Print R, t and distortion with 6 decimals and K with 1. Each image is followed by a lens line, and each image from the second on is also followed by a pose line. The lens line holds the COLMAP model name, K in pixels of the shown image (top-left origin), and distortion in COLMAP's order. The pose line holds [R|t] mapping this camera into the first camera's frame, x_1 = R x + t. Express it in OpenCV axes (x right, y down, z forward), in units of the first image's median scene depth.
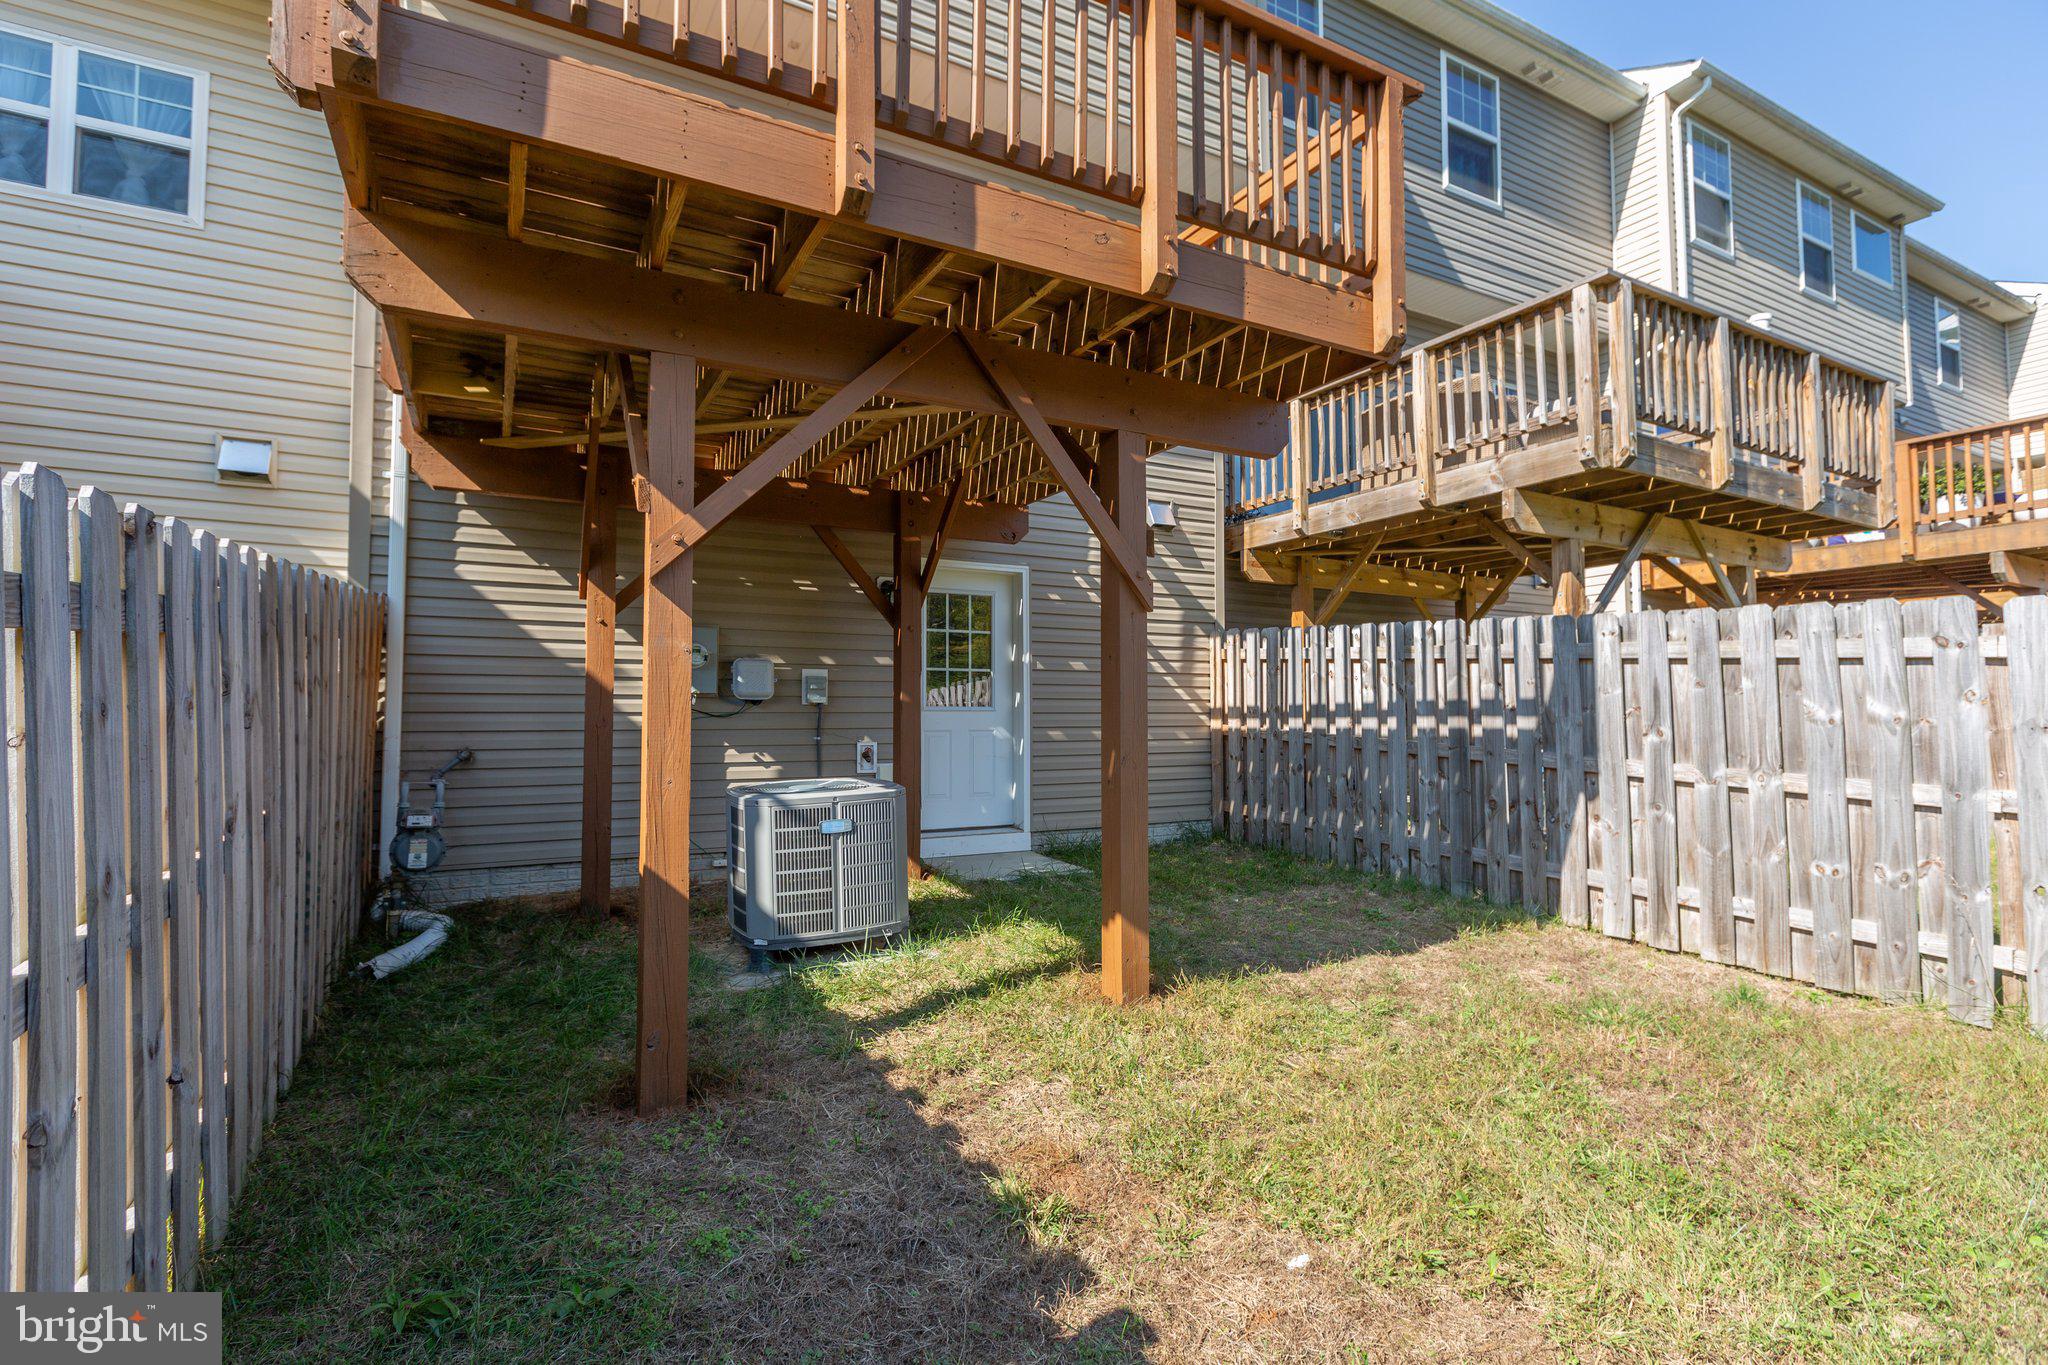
lens RADIAL K [[922.3, 0, 1010.4], [0, 922.3, 684.7], [0, 0, 1]] dist [-0.000787, -0.000932]
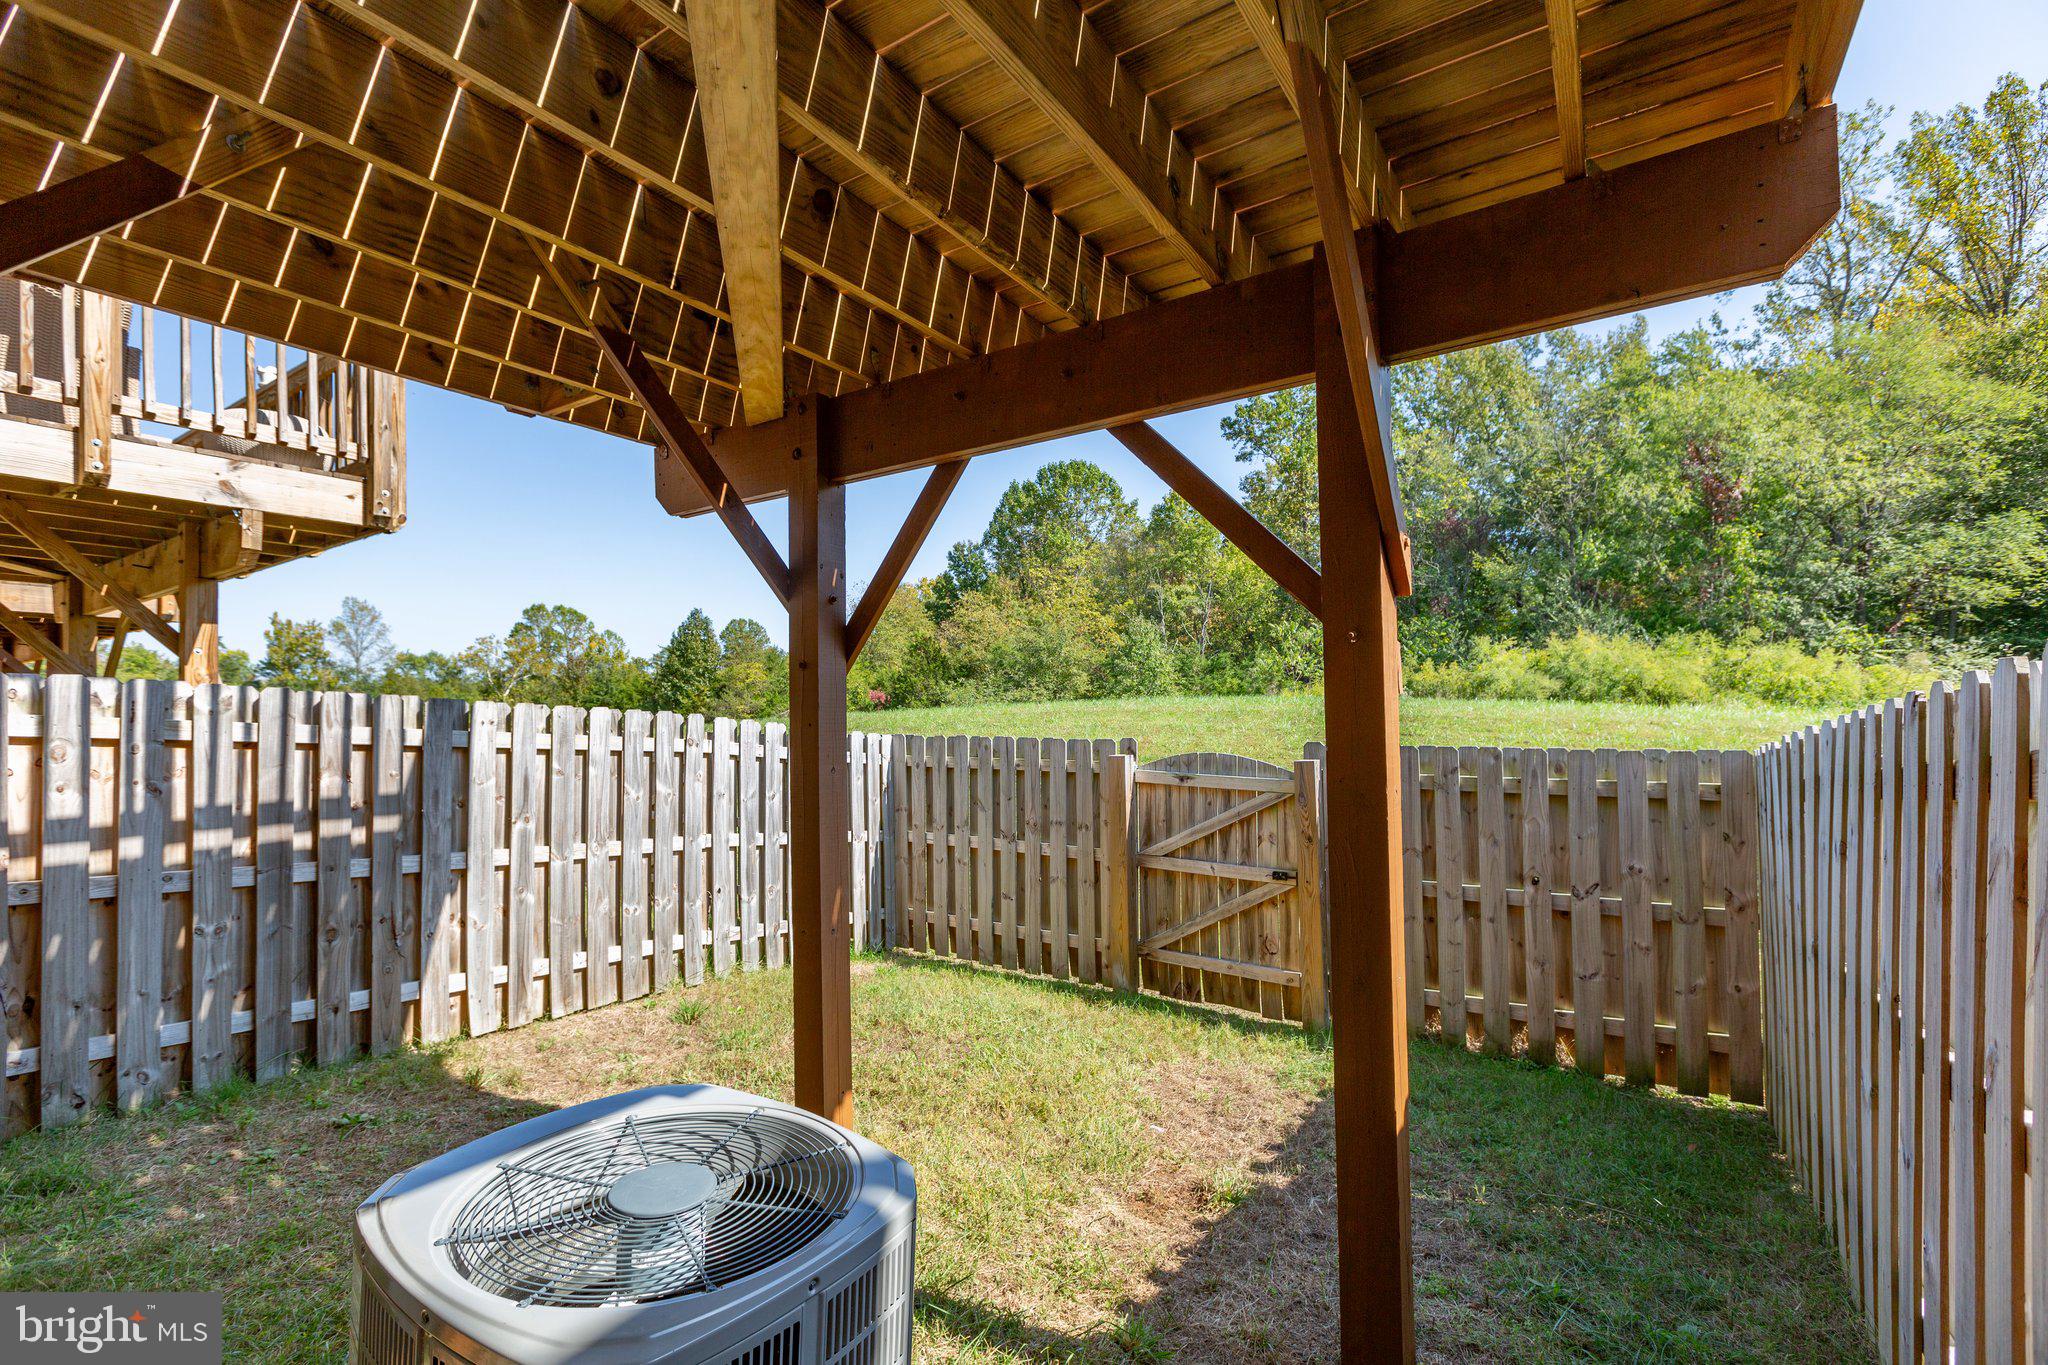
lens RADIAL K [[922.3, 0, 1010.4], [0, 922.3, 684.7], [0, 0, 1]] dist [-0.000787, -0.000932]
pose [[-0.480560, 0.038663, 0.876109, -0.435585], [-0.023710, 0.998090, -0.057051, -0.048607], [-0.876641, -0.048189, -0.478725, 0.895178]]
